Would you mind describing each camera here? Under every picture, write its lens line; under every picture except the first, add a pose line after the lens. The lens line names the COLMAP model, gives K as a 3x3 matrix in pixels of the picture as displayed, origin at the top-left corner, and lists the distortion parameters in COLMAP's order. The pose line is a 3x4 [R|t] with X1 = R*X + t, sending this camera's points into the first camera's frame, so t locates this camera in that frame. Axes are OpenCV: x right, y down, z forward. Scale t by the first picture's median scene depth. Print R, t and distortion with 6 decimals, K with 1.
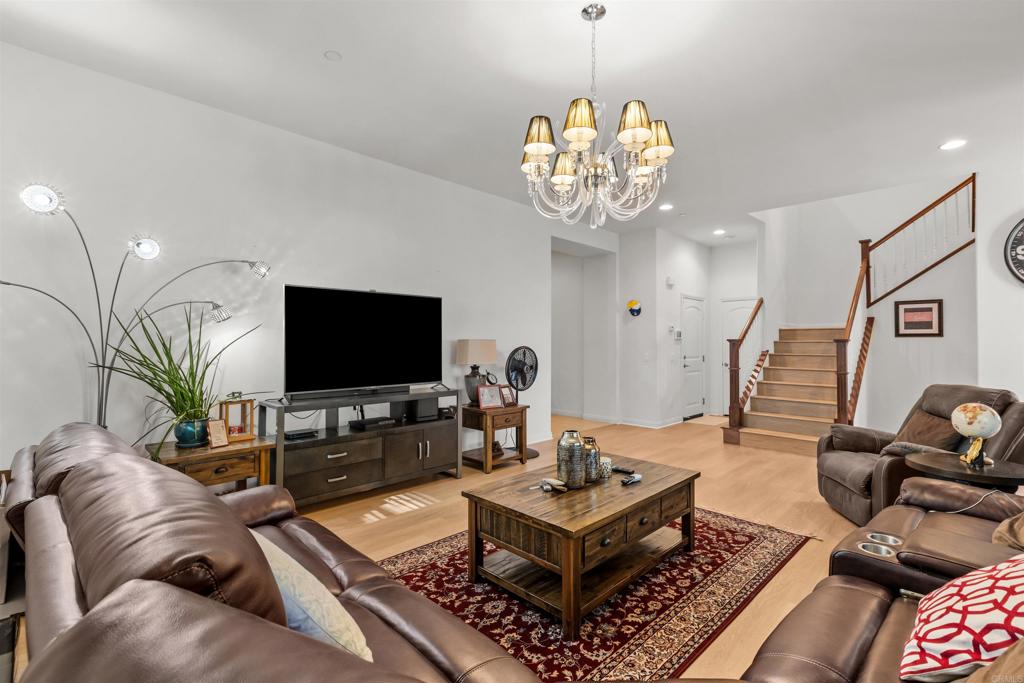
lens RADIAL K [[462.1, 0, 517.4], [0, 462.1, 339.9], [0, 0, 1]] dist [0.000174, -0.000094]
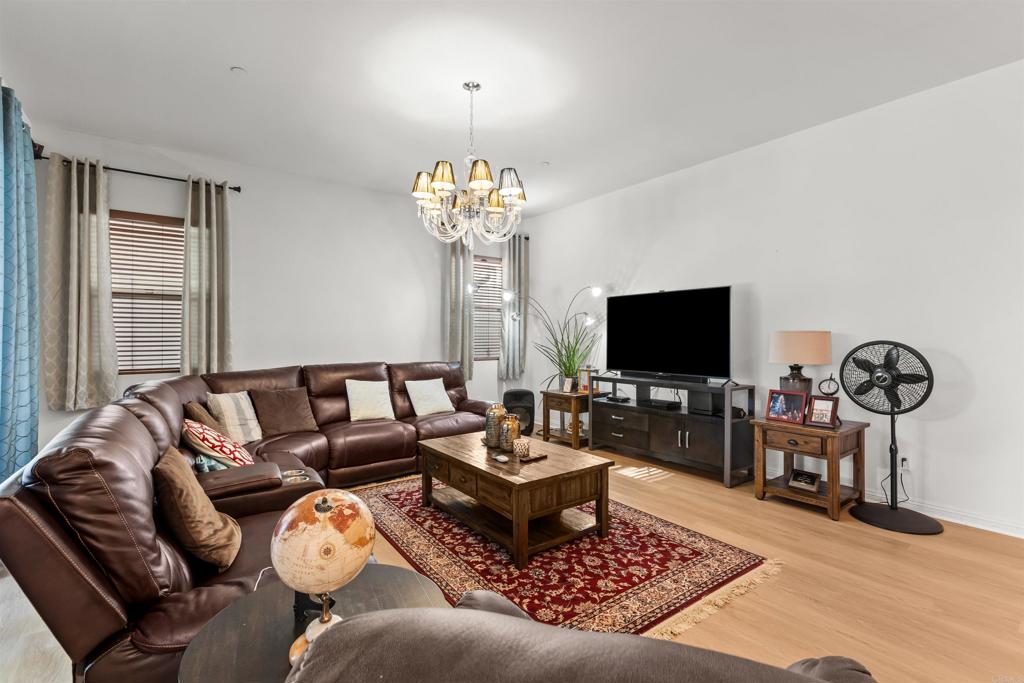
lens RADIAL K [[462.1, 0, 516.8], [0, 462.1, 338.7], [0, 0, 1]] dist [0.000174, -0.000094]
pose [[-0.149357, 0.003565, -0.988777, 1.222702], [0.005466, 0.999981, 0.002780, 0.012704], [0.988768, -0.004990, -0.149374, 1.104944]]
